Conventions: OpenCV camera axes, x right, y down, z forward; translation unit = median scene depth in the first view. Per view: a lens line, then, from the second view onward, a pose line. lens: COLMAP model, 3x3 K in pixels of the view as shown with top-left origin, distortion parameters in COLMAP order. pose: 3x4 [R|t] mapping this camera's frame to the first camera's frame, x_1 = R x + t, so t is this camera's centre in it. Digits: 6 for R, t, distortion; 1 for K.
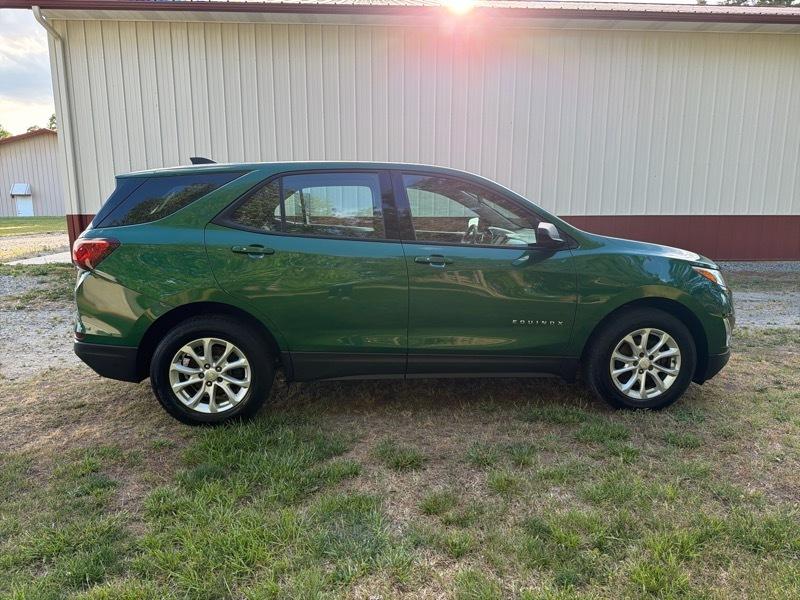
lens RADIAL K [[551.4, 0, 403.8], [0, 551.4, 293.0], [0, 0, 1]] dist [0.027087, -0.035945]
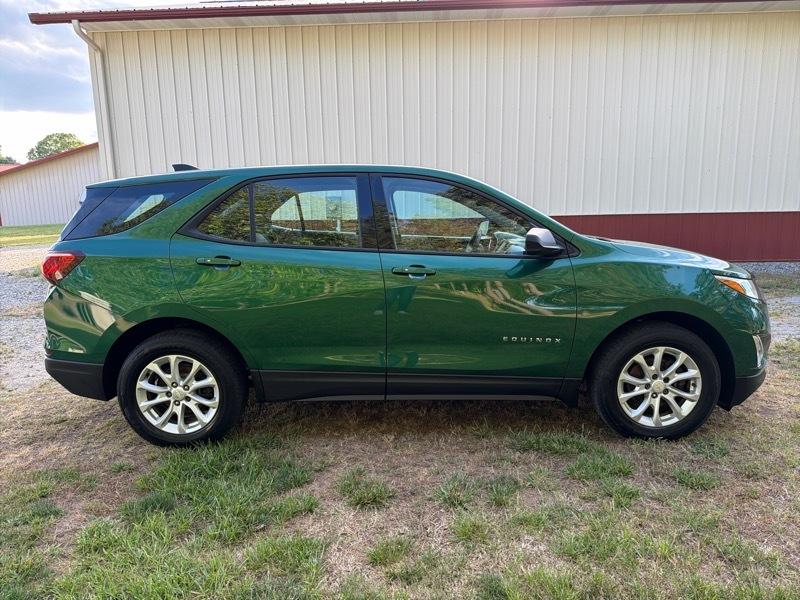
lens RADIAL K [[551.4, 0, 404.2], [0, 551.4, 296.4], [0, 0, 1]] dist [0.027087, -0.035945]
pose [[0.995126, -0.001848, -0.098595, 0.129665], [0.002397, 0.999982, 0.005455, -0.022998], [0.098583, -0.005665, 0.995113, 0.093206]]
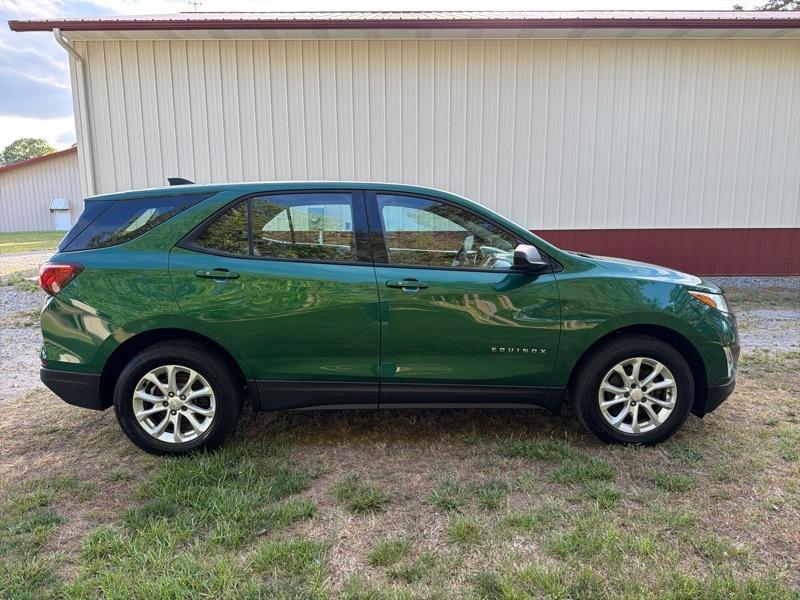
lens RADIAL K [[551.4, 0, 405.1], [0, 551.4, 296.2], [0, 0, 1]] dist [0.027087, -0.035945]
pose [[0.998547, 0.001938, -0.053853, 0.103473], [-0.002720, 0.999892, -0.014451, -0.025974], [0.053820, 0.014577, 0.998444, 0.052127]]
